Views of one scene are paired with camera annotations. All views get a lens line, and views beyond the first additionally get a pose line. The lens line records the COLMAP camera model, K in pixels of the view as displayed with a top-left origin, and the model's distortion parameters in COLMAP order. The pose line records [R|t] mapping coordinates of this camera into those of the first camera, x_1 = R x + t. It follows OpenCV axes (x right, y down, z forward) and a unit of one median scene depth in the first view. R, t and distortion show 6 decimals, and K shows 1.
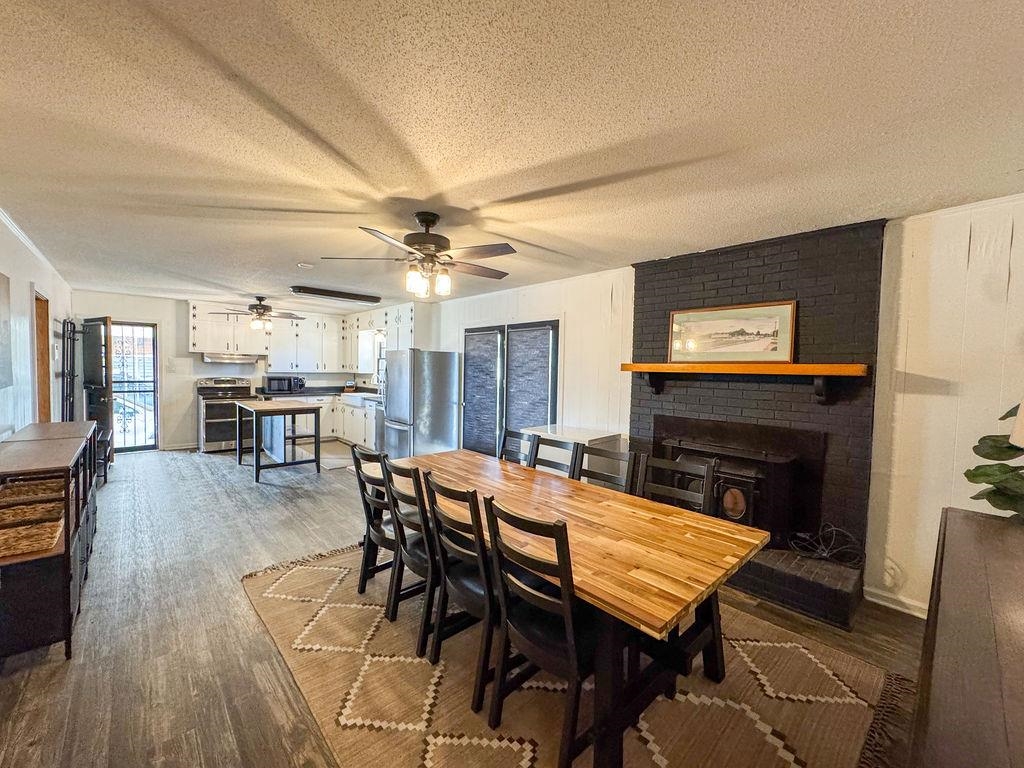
lens RADIAL K [[412.4, 0, 512.0], [0, 412.4, 384.3], [0, 0, 1]] dist [-0.002594, 0.000275]
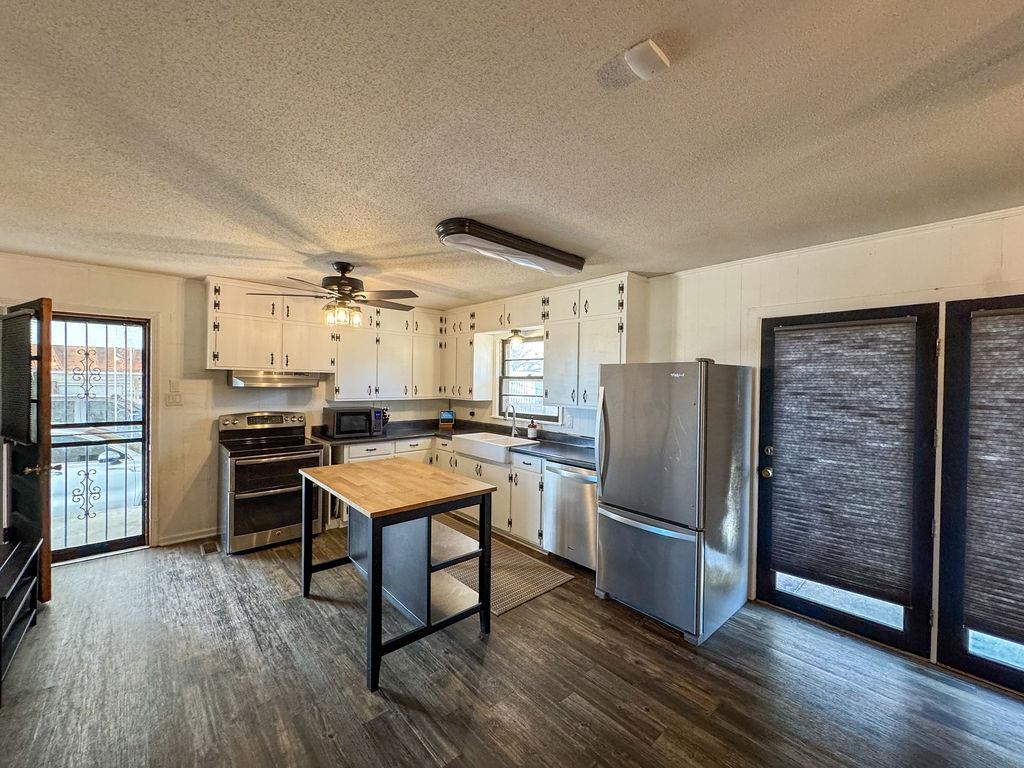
lens RADIAL K [[412.4, 0, 512.3], [0, 412.4, 384.6], [0, 0, 1]] dist [-0.002594, 0.000275]
pose [[0.999899, -0.006998, -0.012355, -0.357761], [0.006595, 0.999454, -0.032386, -0.036560], [0.012575, 0.032302, 0.999399, 0.441944]]
